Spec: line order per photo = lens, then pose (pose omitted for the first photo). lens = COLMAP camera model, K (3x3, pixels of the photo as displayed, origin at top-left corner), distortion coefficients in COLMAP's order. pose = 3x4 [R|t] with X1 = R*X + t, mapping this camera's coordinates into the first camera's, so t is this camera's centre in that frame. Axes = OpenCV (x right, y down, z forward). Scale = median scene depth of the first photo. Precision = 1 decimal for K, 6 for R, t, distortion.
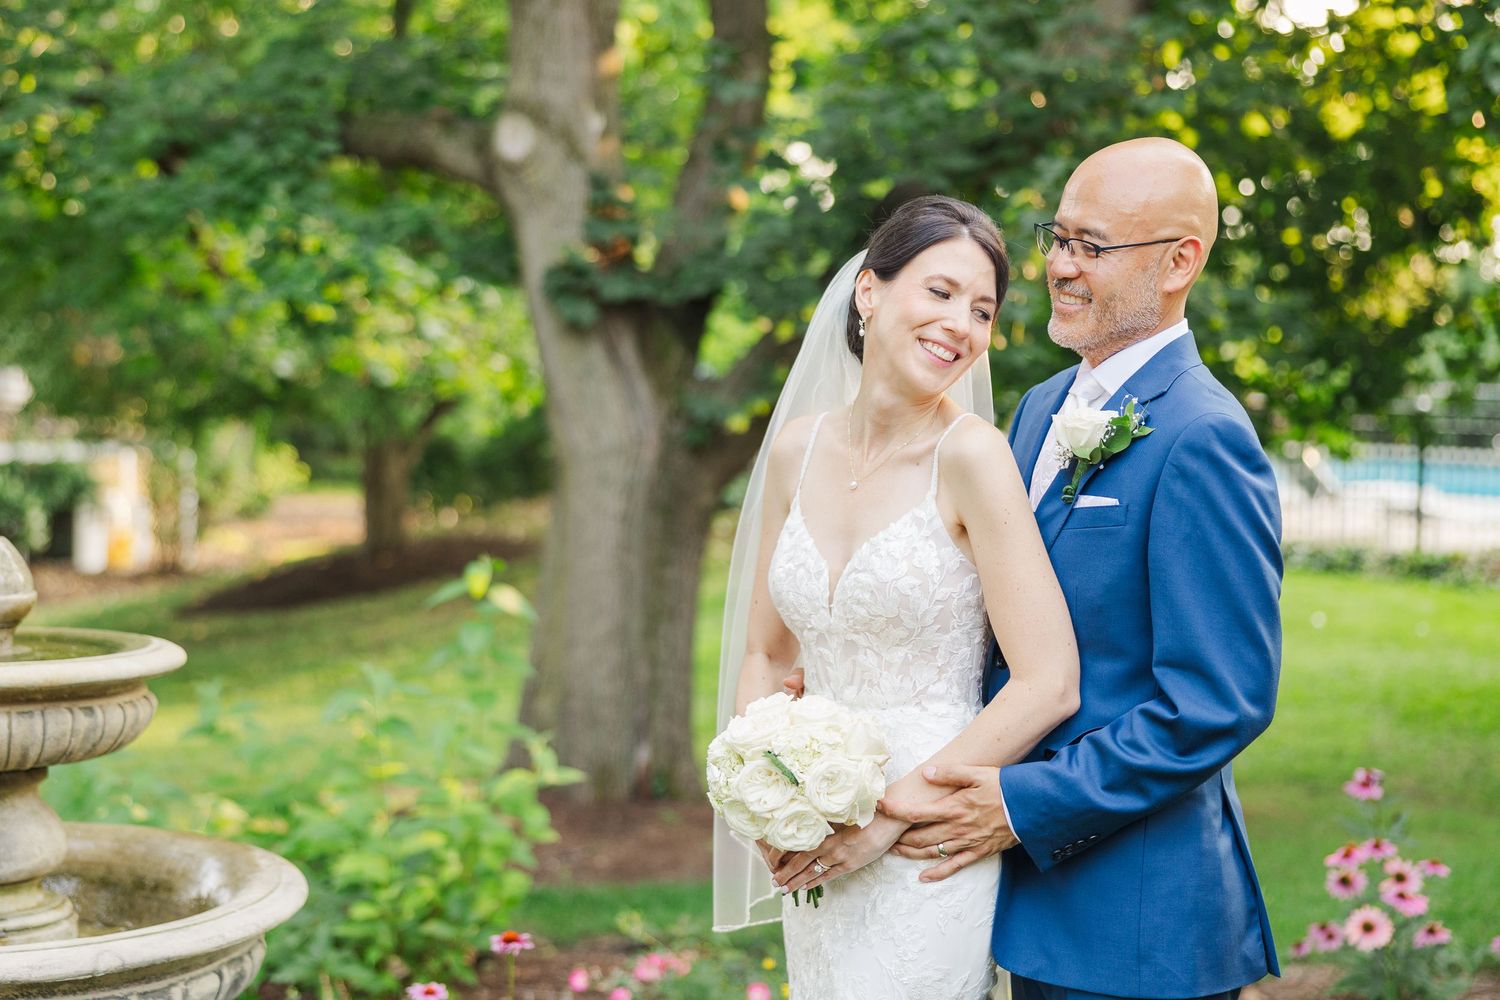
lens RADIAL K [[2317.6, 0, 750.0], [0, 2317.6, 500.0], [0, 0, 1]] dist [0.025457, 0.105355]
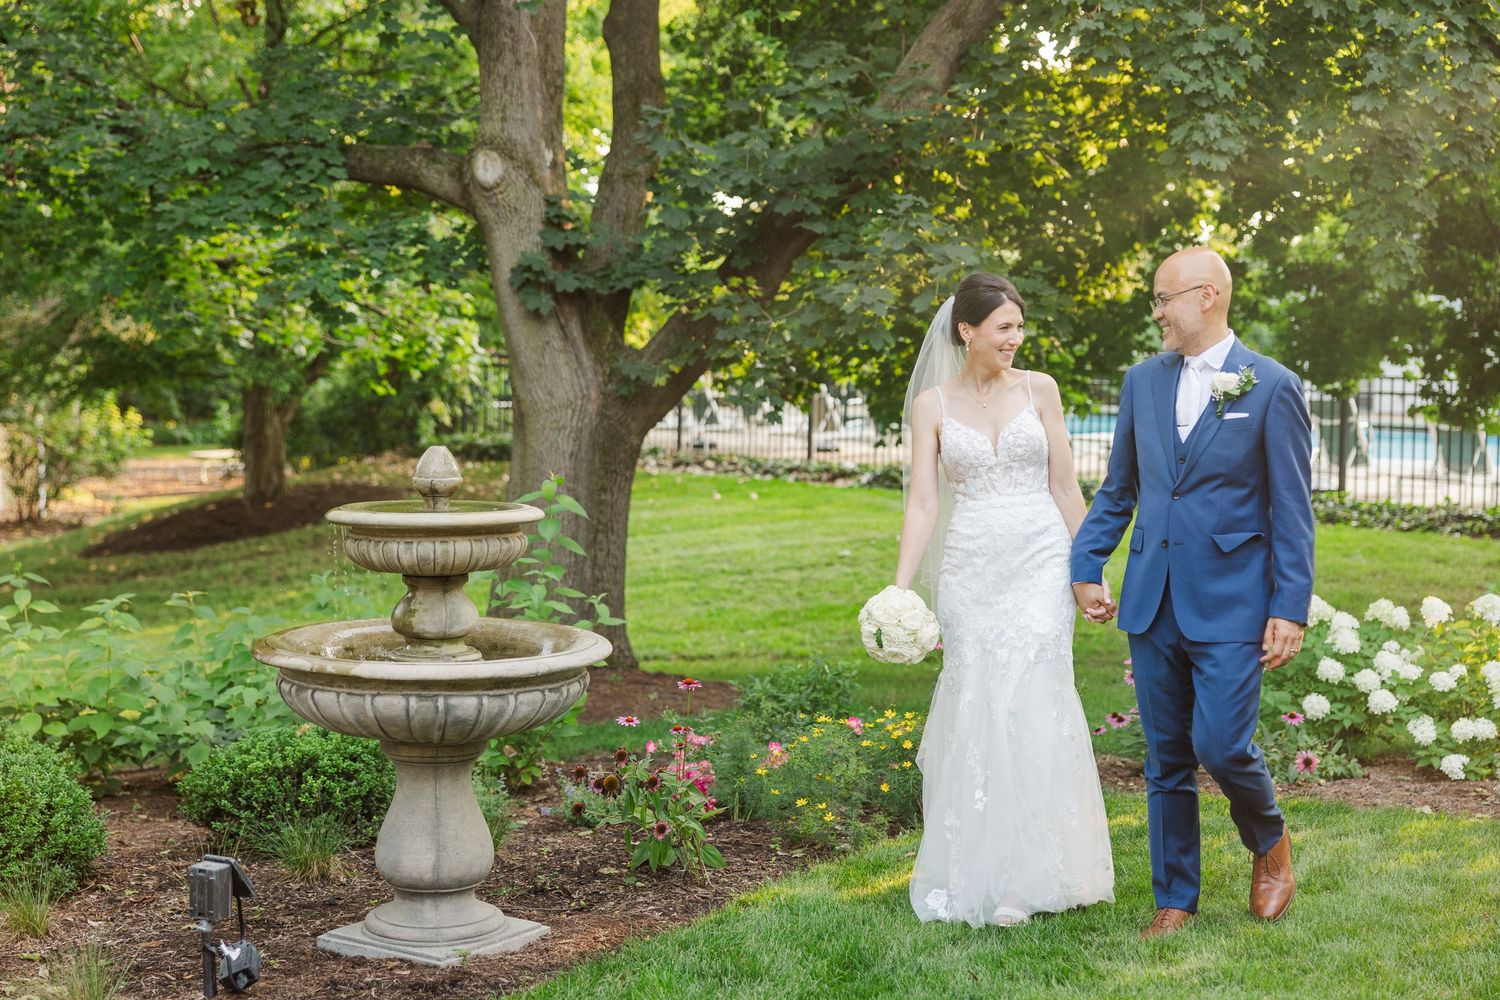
lens RADIAL K [[2272.3, 0, 750.0], [0, 2272.3, 500.0], [0, 0, 1]] dist [0.210186, -0.049489]
pose [[0.991240, -0.013857, 0.131342, -0.132062], [0.011816, 0.999797, 0.016311, 0.013333], [-0.131541, -0.014616, 0.991203, -0.318053]]
